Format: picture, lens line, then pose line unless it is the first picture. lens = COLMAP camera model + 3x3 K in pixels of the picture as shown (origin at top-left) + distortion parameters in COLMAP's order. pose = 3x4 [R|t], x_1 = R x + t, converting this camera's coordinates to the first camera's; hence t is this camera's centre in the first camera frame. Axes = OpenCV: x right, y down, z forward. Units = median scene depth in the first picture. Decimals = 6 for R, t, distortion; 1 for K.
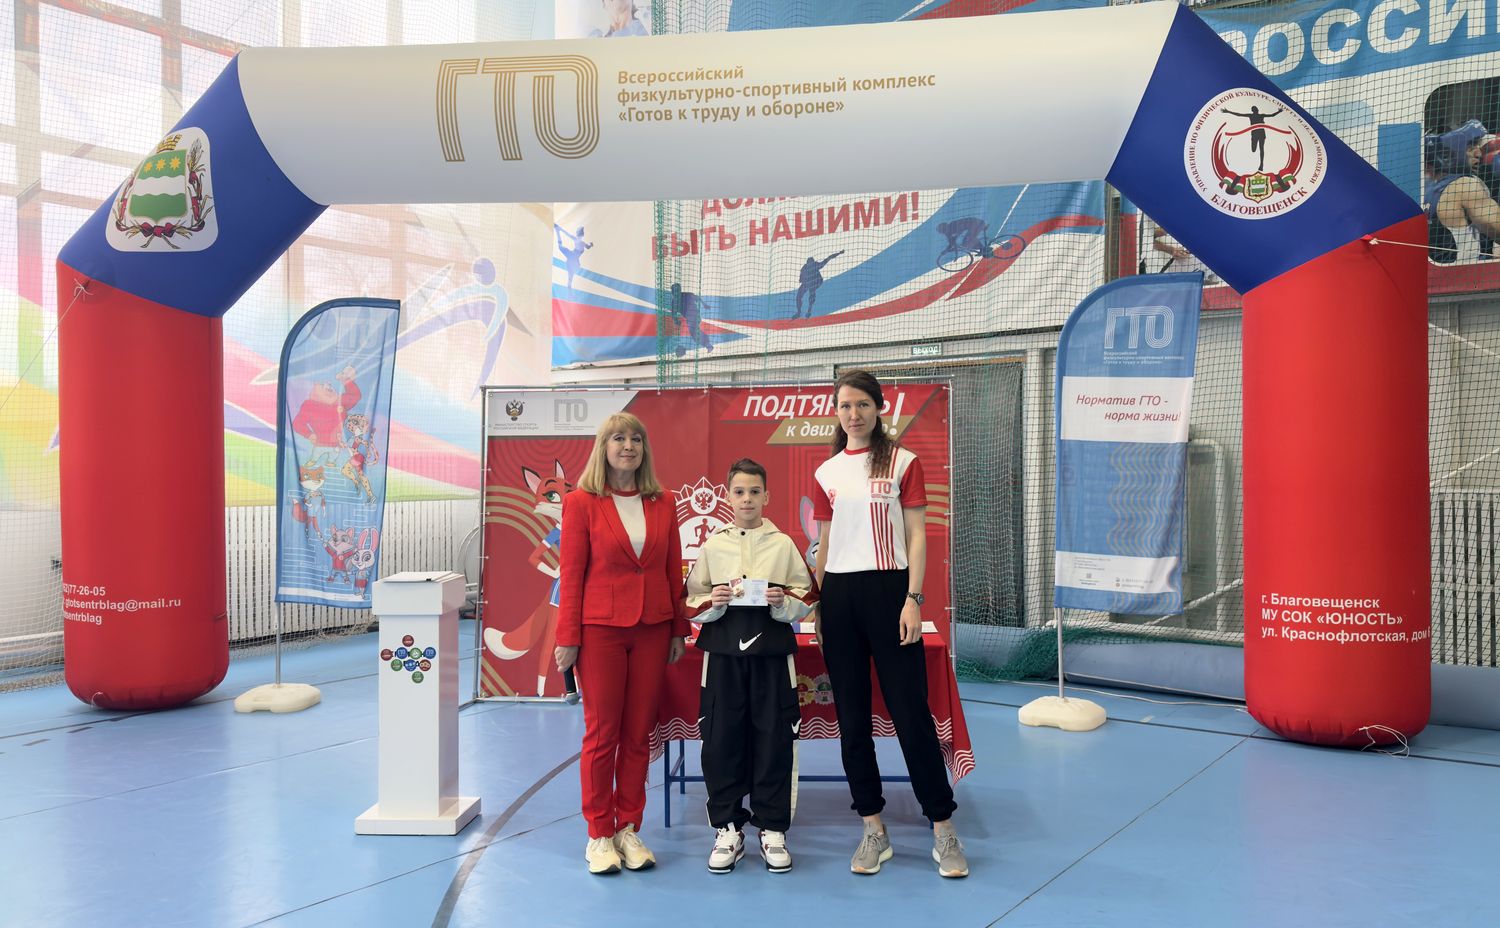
lens RADIAL K [[1162.7, 0, 789.3], [0, 1162.7, 463.7], [0, 0, 1]] dist [0.148925, -0.229846]
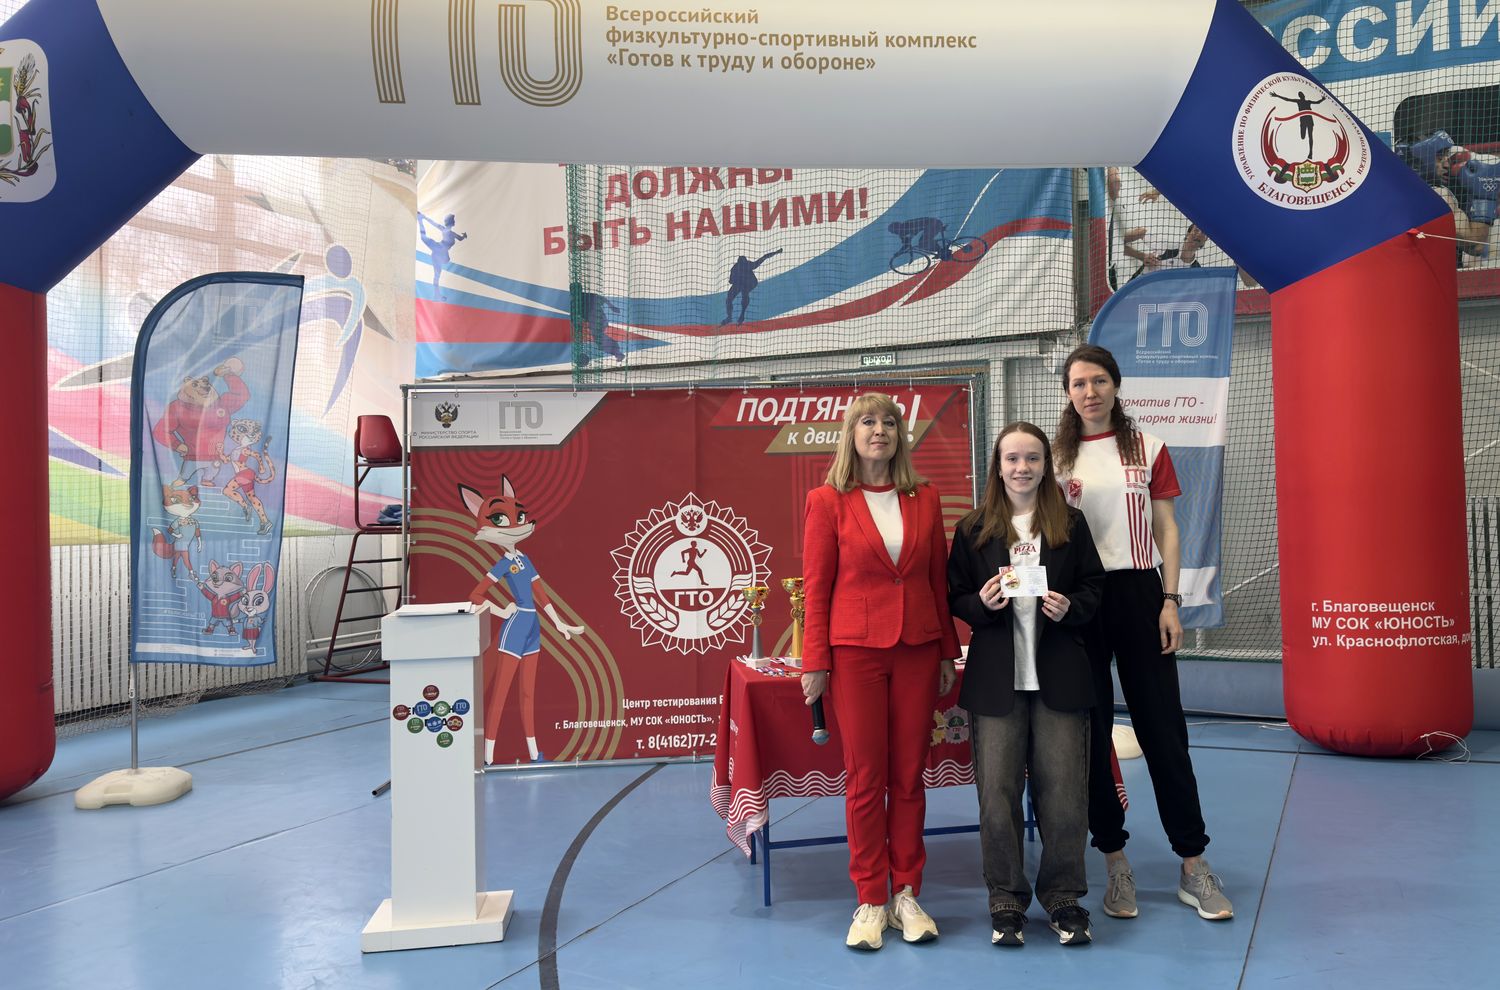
lens RADIAL K [[1211.4, 0, 878.6], [0, 1211.4, 481.1], [0, 0, 1]] dist [0.129398, -0.161708]
pose [[0.971288, -0.011648, 0.237622, -0.152849], [0.016294, 0.999712, -0.017597, 0.021226], [-0.237349, 0.020964, 0.971198, 0.101975]]
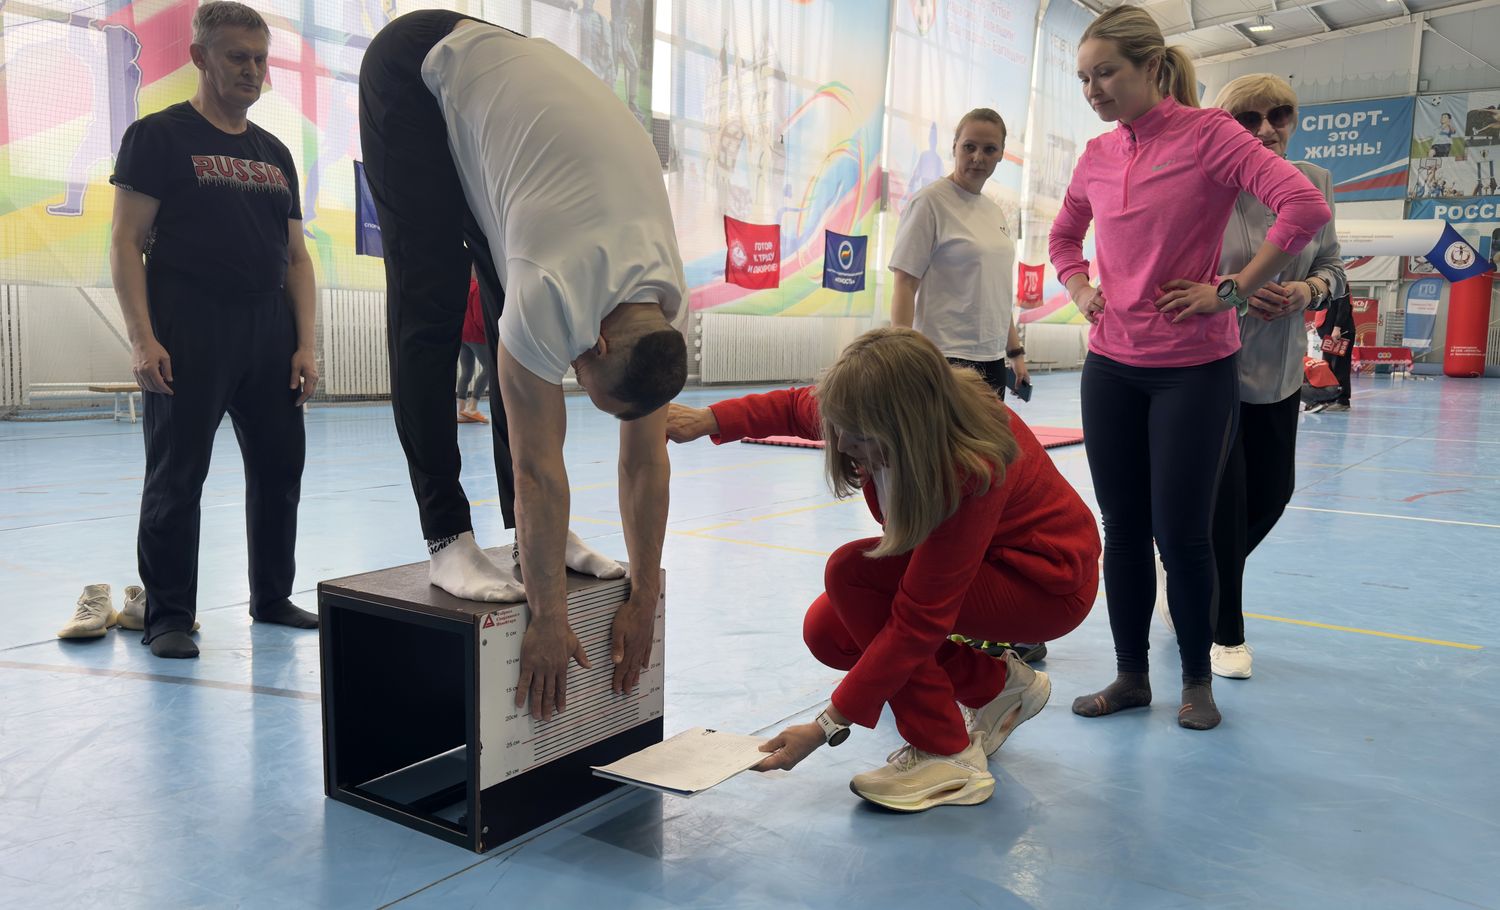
lens RADIAL K [[1168.1, 0, 750.0], [0, 1168.1, 455.0], [0, 0, 1]] dist [0.013221, 0.006229]
pose [[0.999500, 0.029902, -0.010319, -2.094857], [-0.028519, 0.992952, 0.115031, 0.069493], [0.013686, -0.114679, 0.993308, -3.363113]]
